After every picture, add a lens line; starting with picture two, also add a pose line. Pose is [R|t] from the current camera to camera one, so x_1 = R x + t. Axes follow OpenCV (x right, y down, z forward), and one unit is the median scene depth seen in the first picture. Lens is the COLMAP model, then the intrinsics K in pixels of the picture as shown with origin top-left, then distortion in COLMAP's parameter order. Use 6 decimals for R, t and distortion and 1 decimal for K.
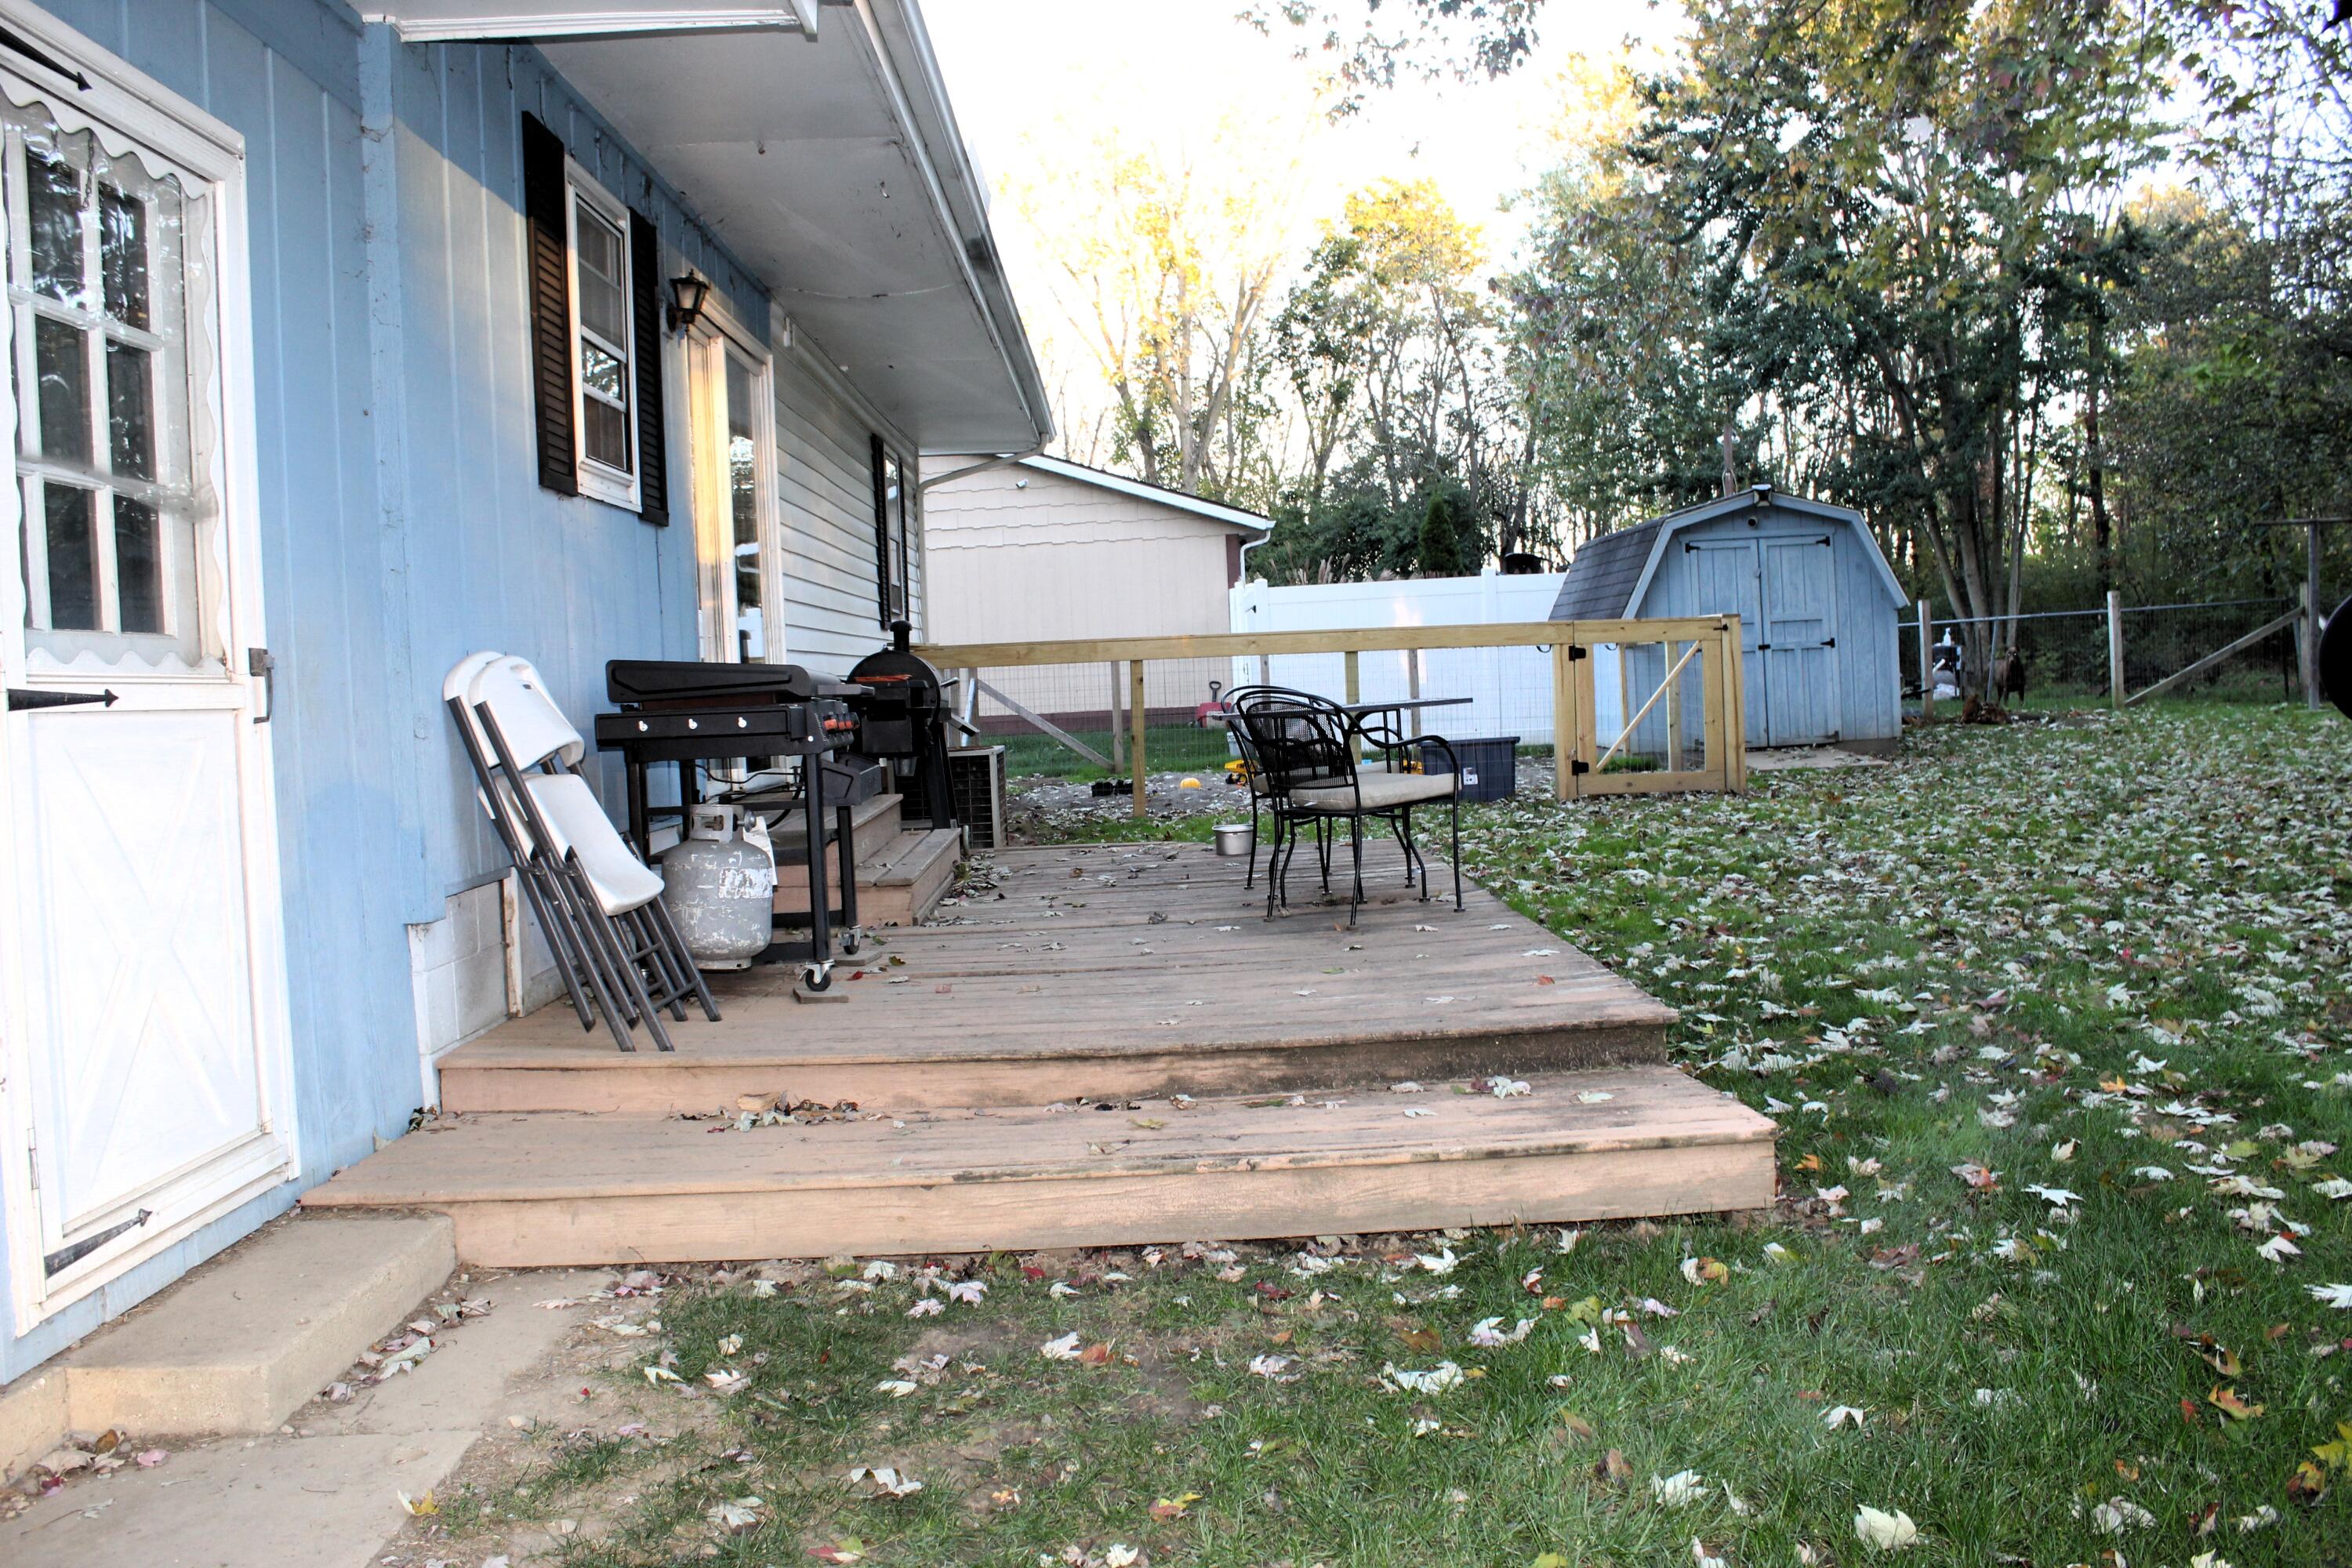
lens RADIAL K [[1988.1, 0, 1179.5], [0, 1988.1, 783.4], [0, 0, 1]] dist [-0.162338, 0.141913]
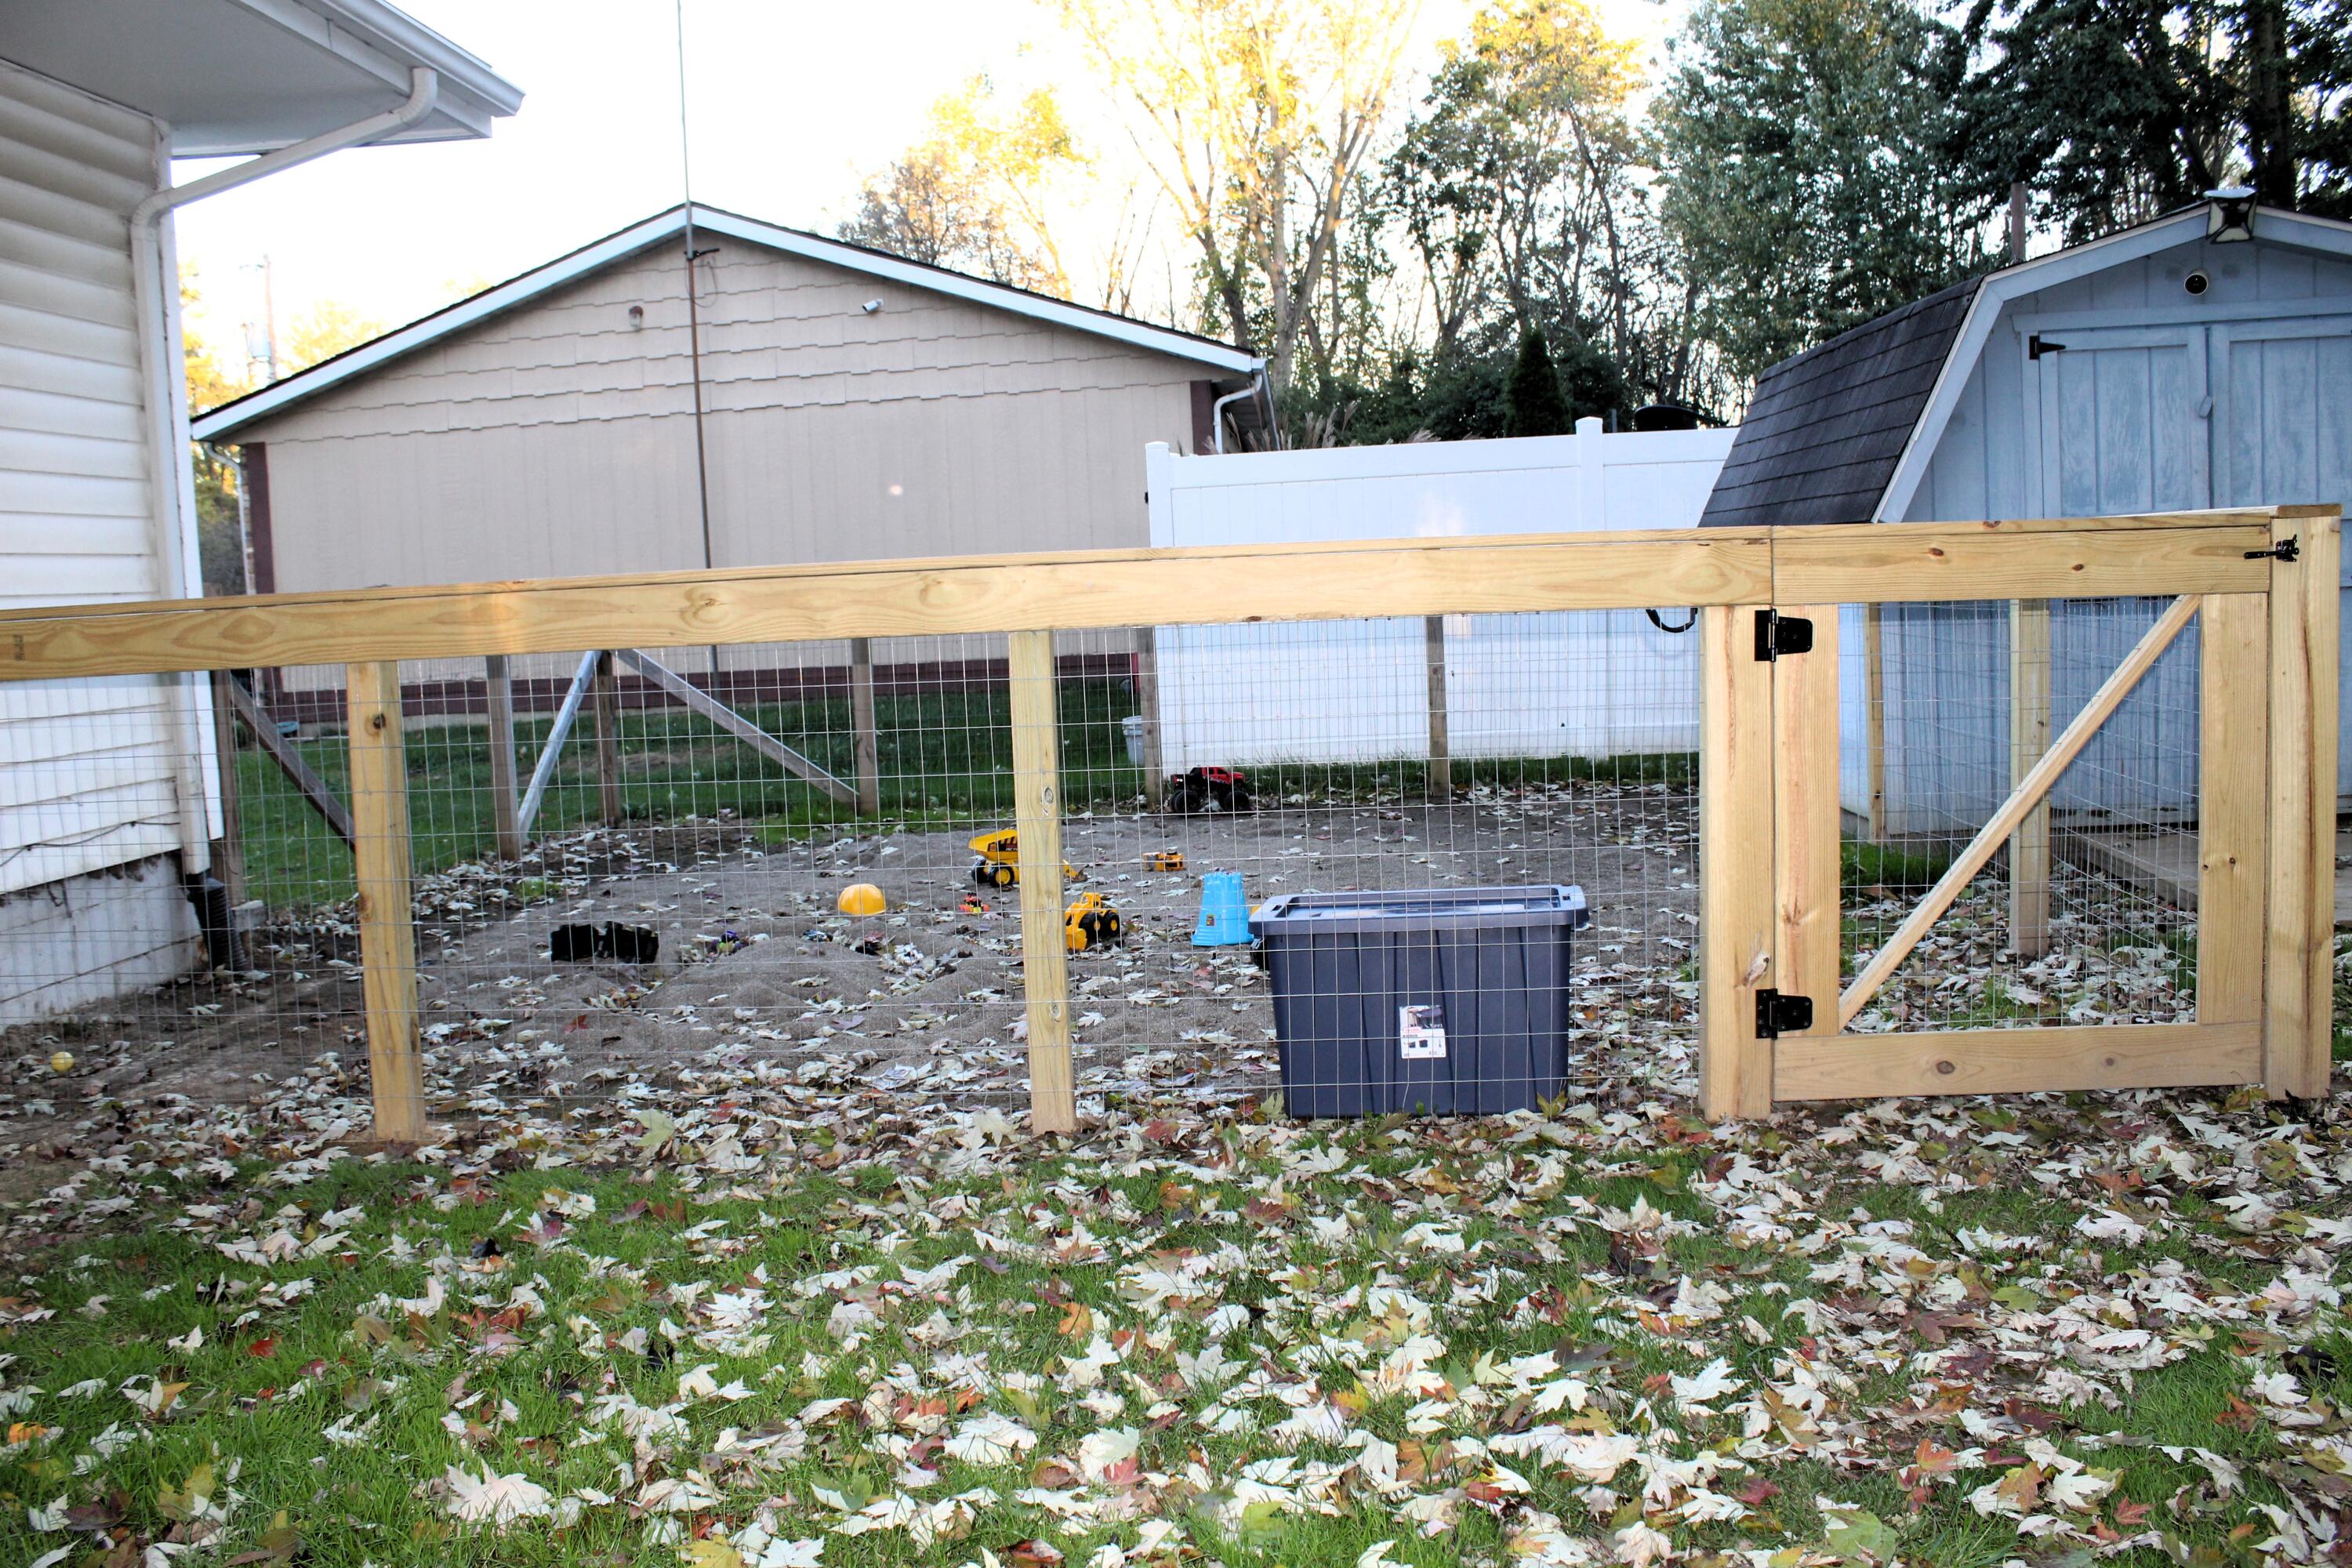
lens RADIAL K [[1988.1, 0, 1170.4], [0, 1988.1, 781.2], [0, 0, 1]] dist [-0.162338, 0.141913]
pose [[0.996546, 0.008237, -0.082636, 0.026480], [-0.003853, 0.998583, 0.053071, -0.011723], [0.082956, -0.052569, 0.995166, 0.137239]]
